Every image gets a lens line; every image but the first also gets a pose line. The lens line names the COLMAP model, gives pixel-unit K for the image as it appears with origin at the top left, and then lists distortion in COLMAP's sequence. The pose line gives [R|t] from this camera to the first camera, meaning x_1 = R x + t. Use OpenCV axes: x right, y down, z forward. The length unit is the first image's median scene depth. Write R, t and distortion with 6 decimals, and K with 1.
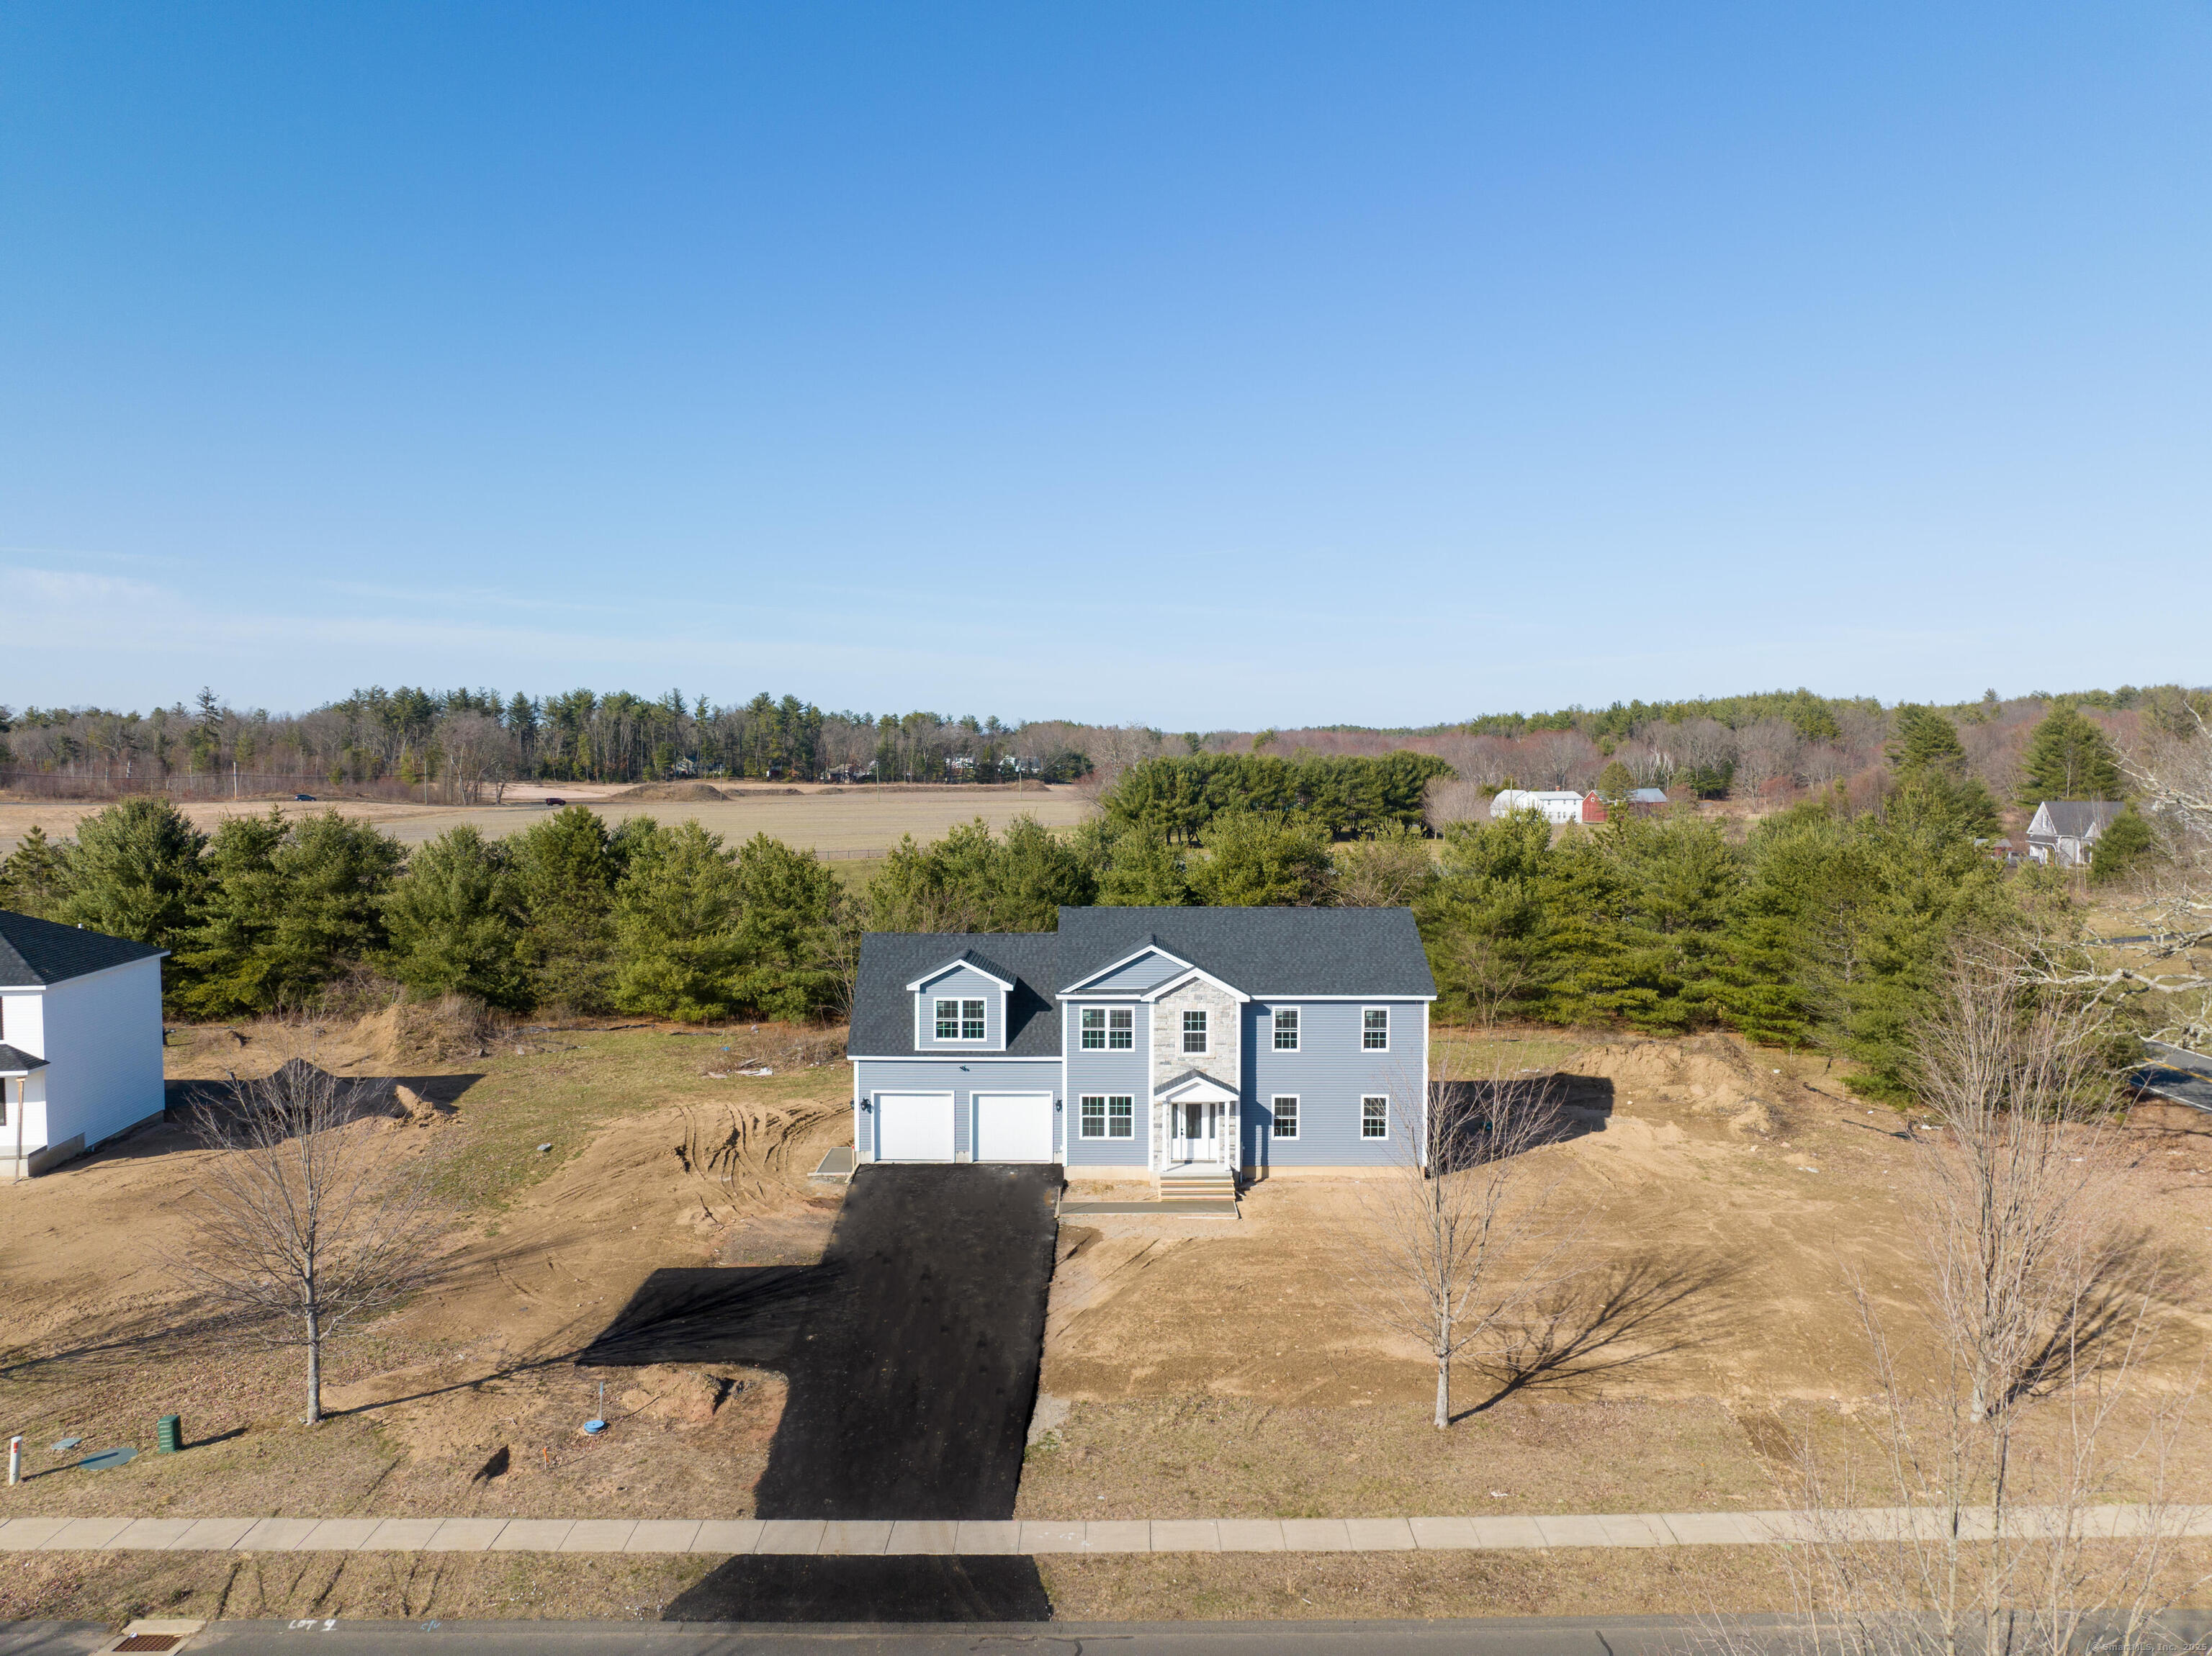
lens RADIAL K [[1548.1, 0, 1106.0], [0, 1548.1, 828.0], [0, 0, 1]] dist [-0.020415, -0.002153]
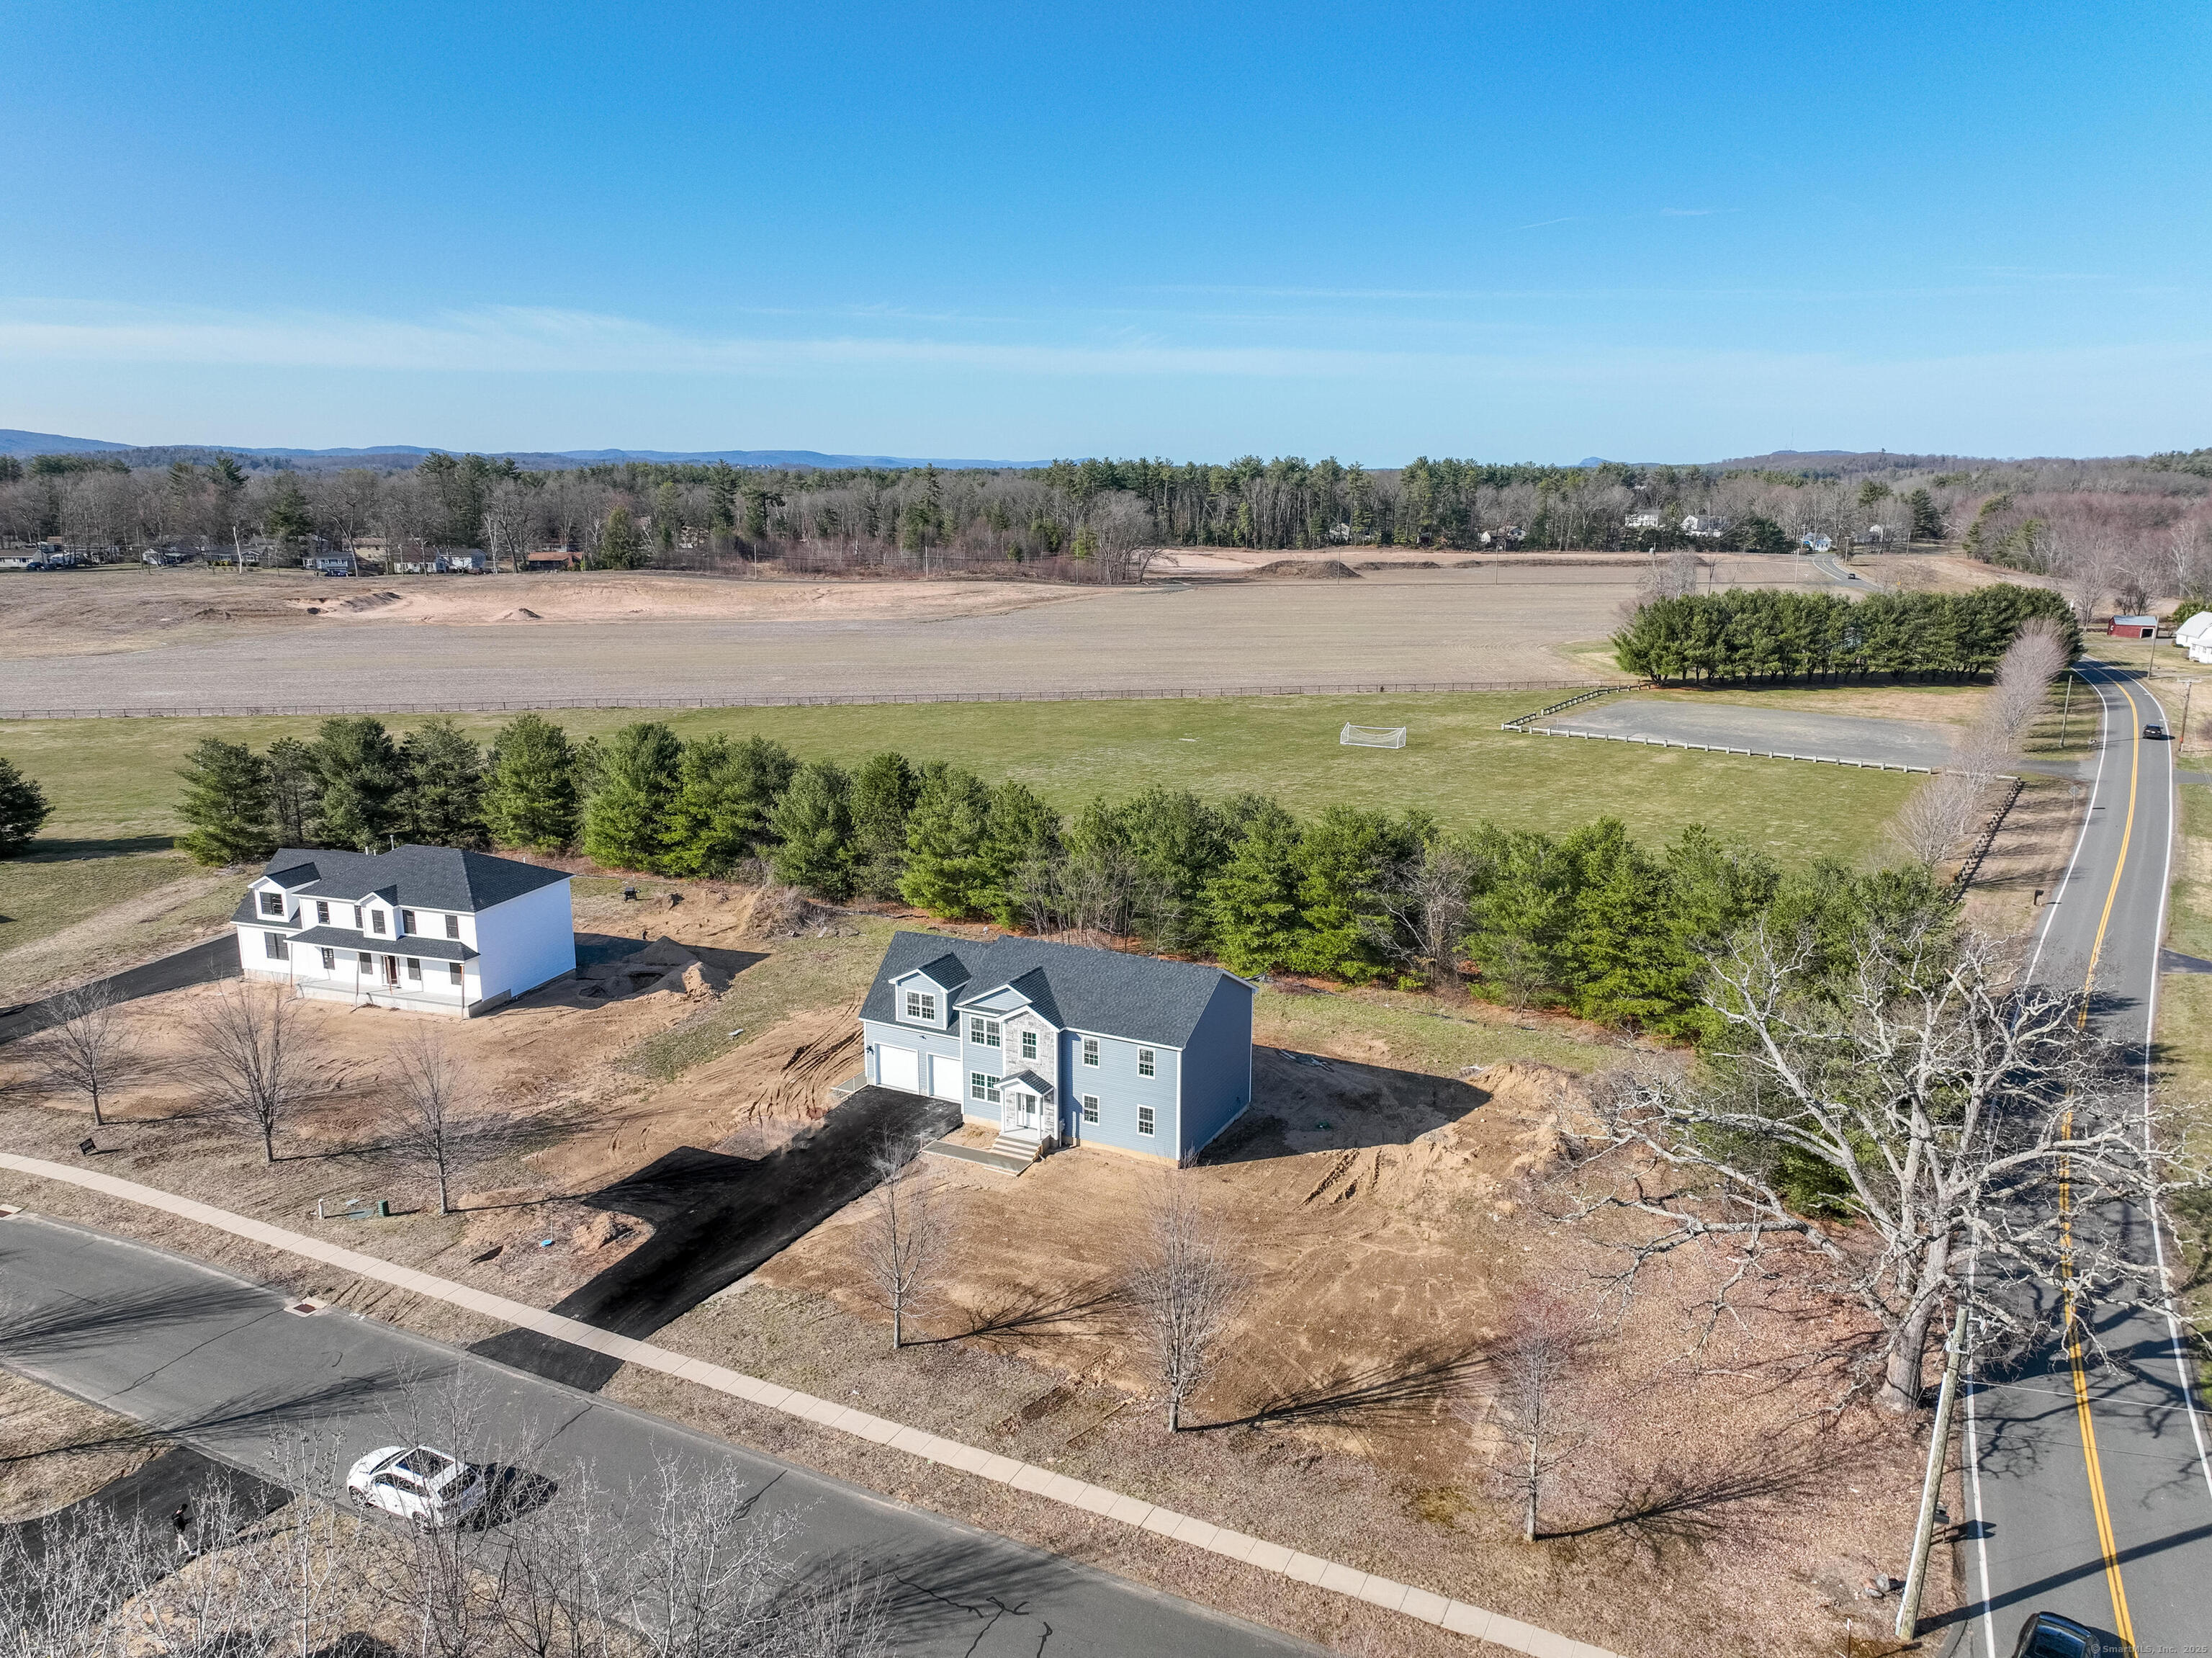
lens RADIAL K [[1532.4, 0, 1106.0], [0, 1532.4, 829.0], [0, 0, 1]] dist [0.006678, 0.004638]
pose [[0.897287, 0.101222, -0.429686, 0.702583], [-0.025396, 0.983581, 0.178671, -0.322684], [0.440716, -0.149407, 0.885125, -0.228826]]
